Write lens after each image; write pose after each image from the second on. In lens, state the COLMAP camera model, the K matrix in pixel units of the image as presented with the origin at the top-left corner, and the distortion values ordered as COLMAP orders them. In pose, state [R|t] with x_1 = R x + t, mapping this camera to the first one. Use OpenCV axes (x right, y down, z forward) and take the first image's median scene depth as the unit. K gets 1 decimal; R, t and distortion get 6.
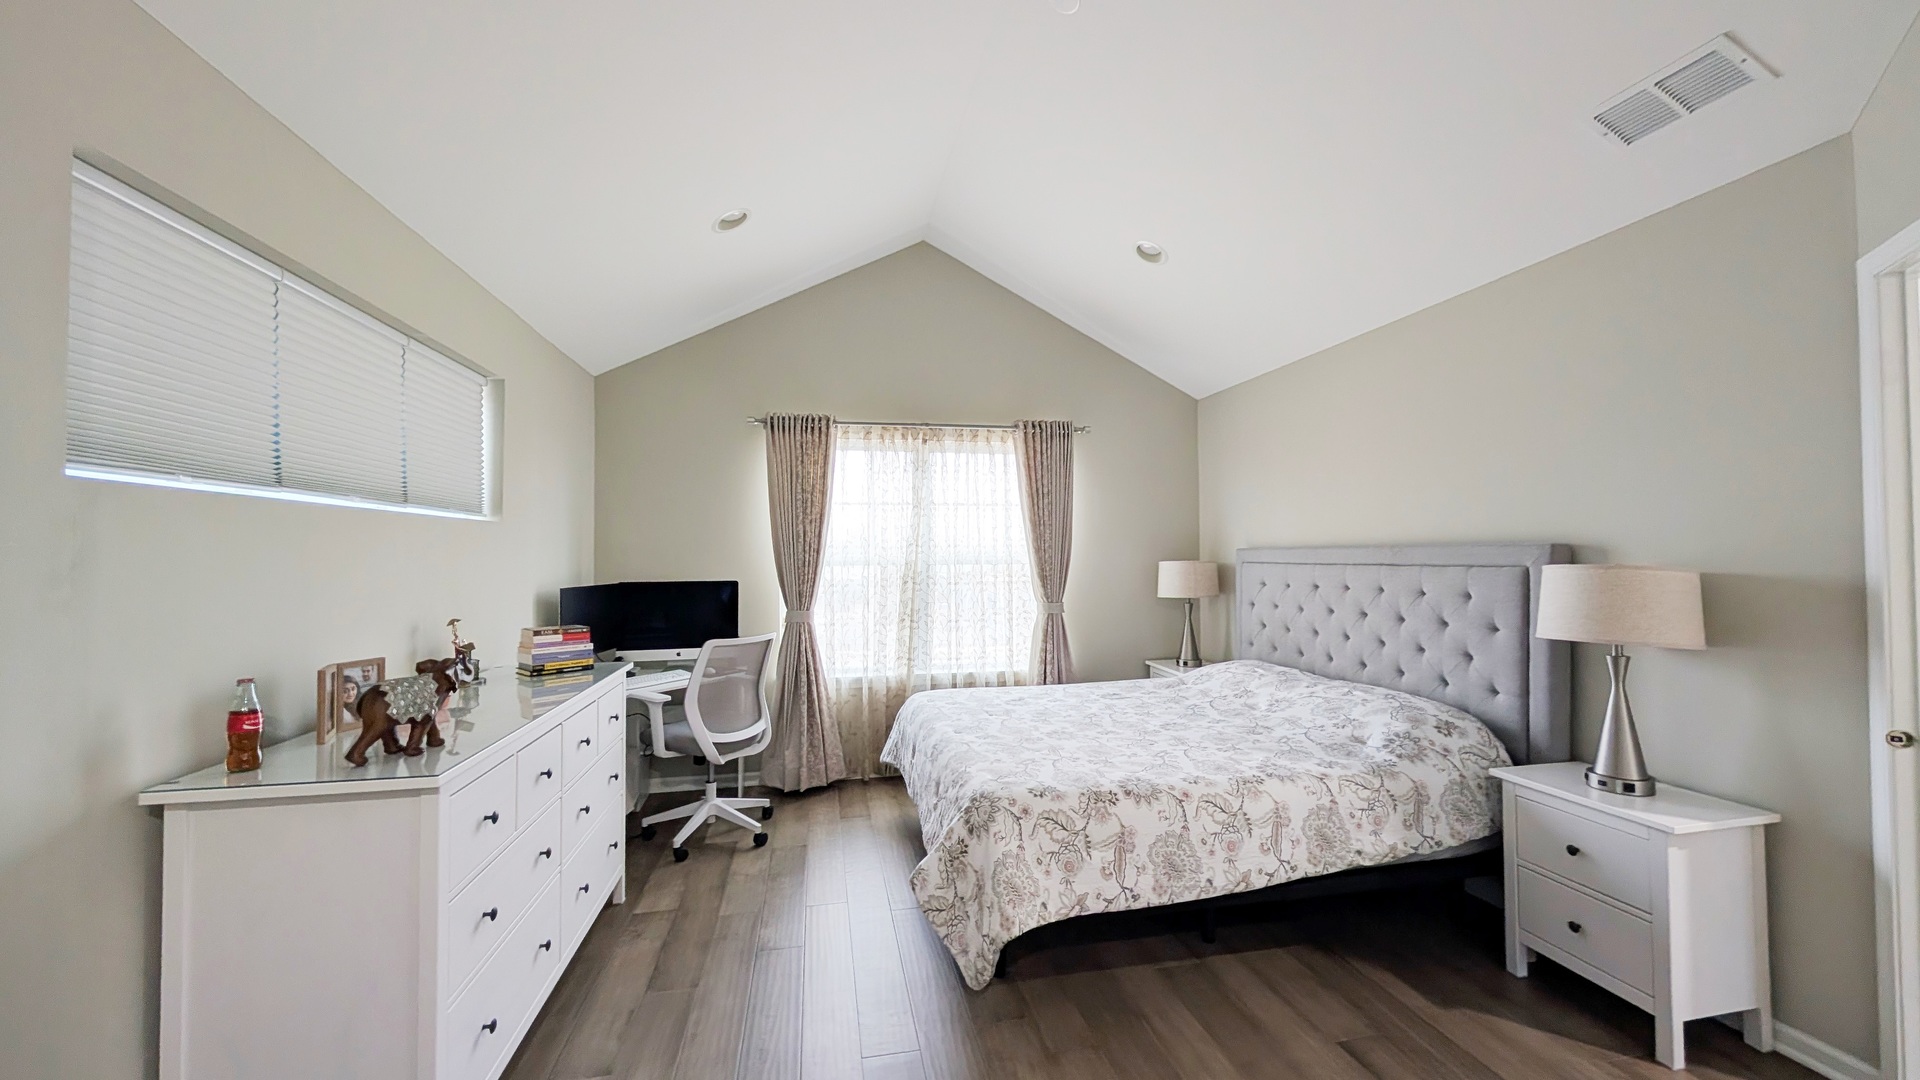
lens RADIAL K [[723.0, 0, 963.7], [0, 723.0, 544.4], [0, 0, 1]] dist [0.000631, -0.000036]
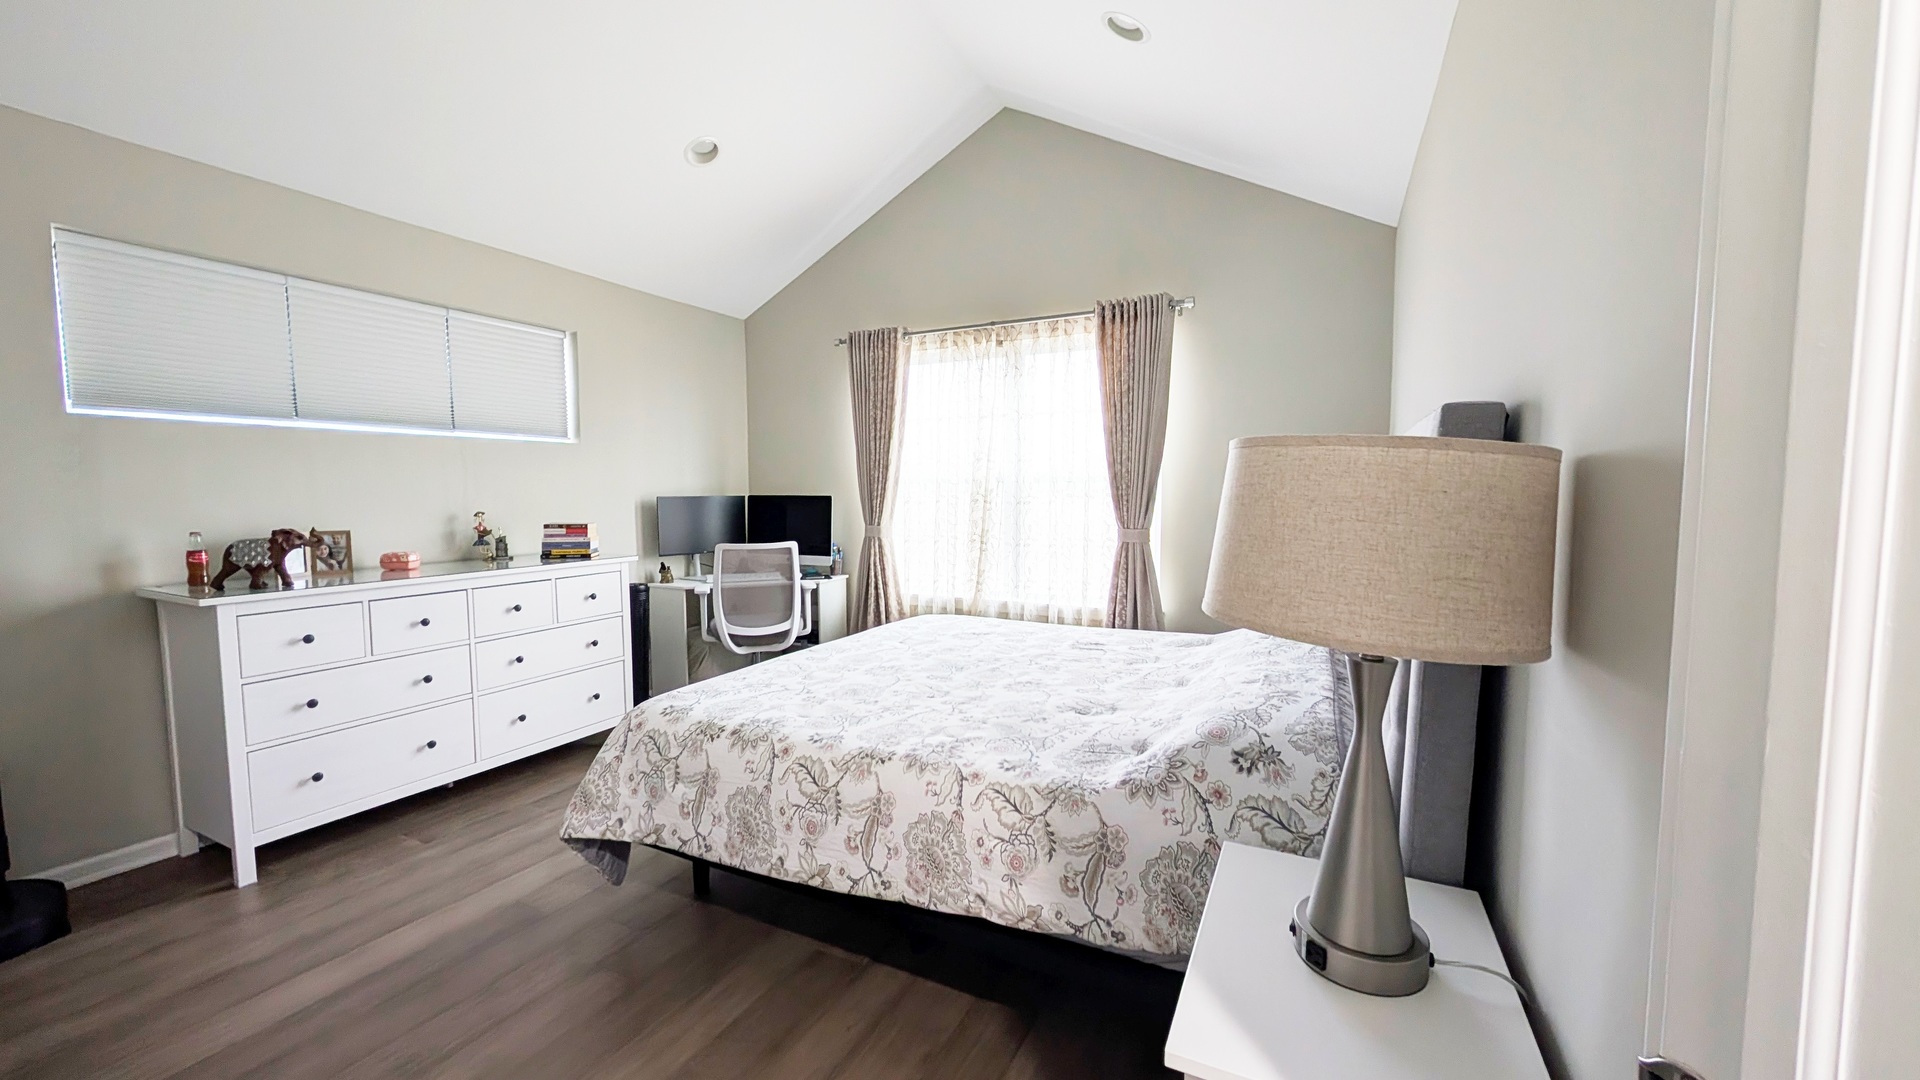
lens RADIAL K [[723.8, 0, 971.0], [0, 723.8, 544.1], [0, 0, 1]] dist [0.002756, -0.000007]
pose [[0.786586, 0.051857, -0.615300, 0.740213], [0.005930, 0.995787, 0.091506, 0.035123], [0.617453, -0.075626, 0.782964, 0.400225]]
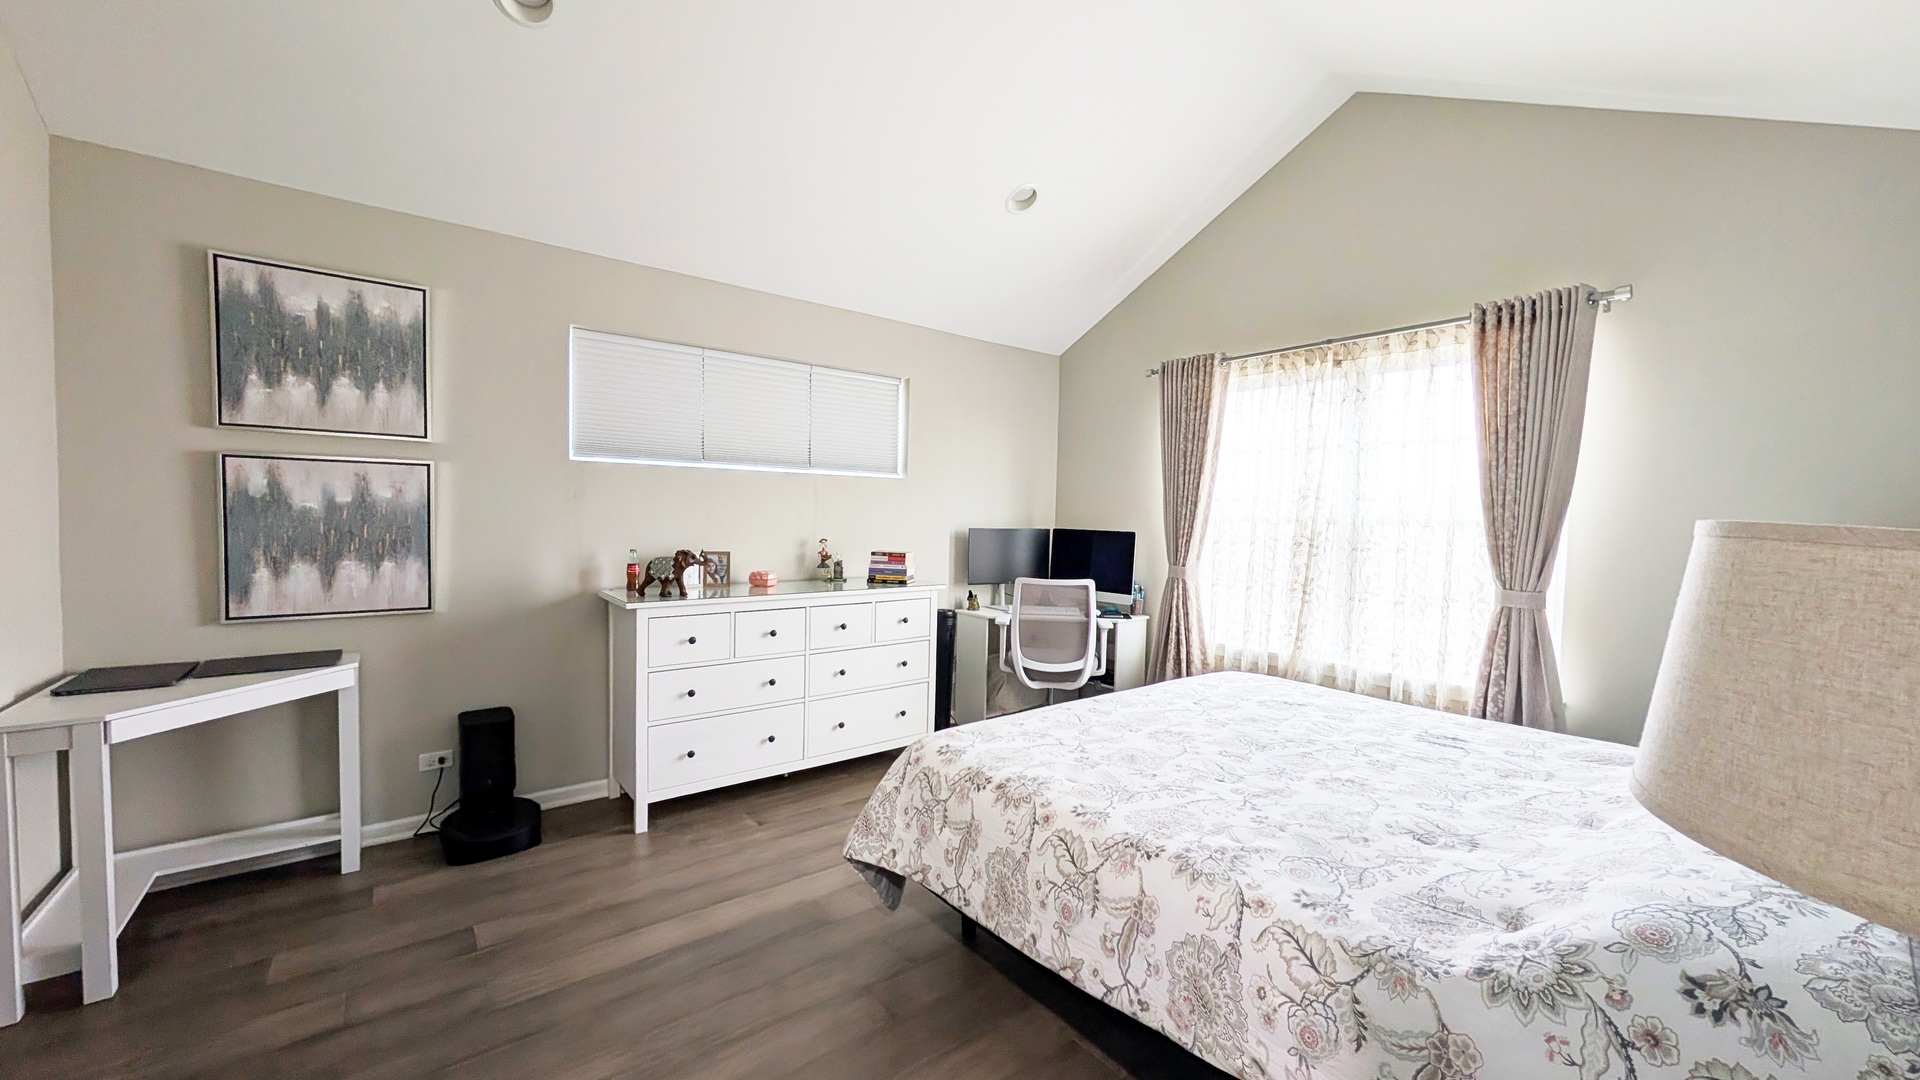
lens RADIAL K [[723.8, 0, 971.0], [0, 723.8, 544.1], [0, 0, 1]] dist [0.002756, -0.000007]
pose [[0.453092, 0.055838, -0.889713, 0.716226], [-0.012124, 0.998330, 0.056481, 0.016958], [0.891381, -0.014804, 0.453012, 0.463356]]
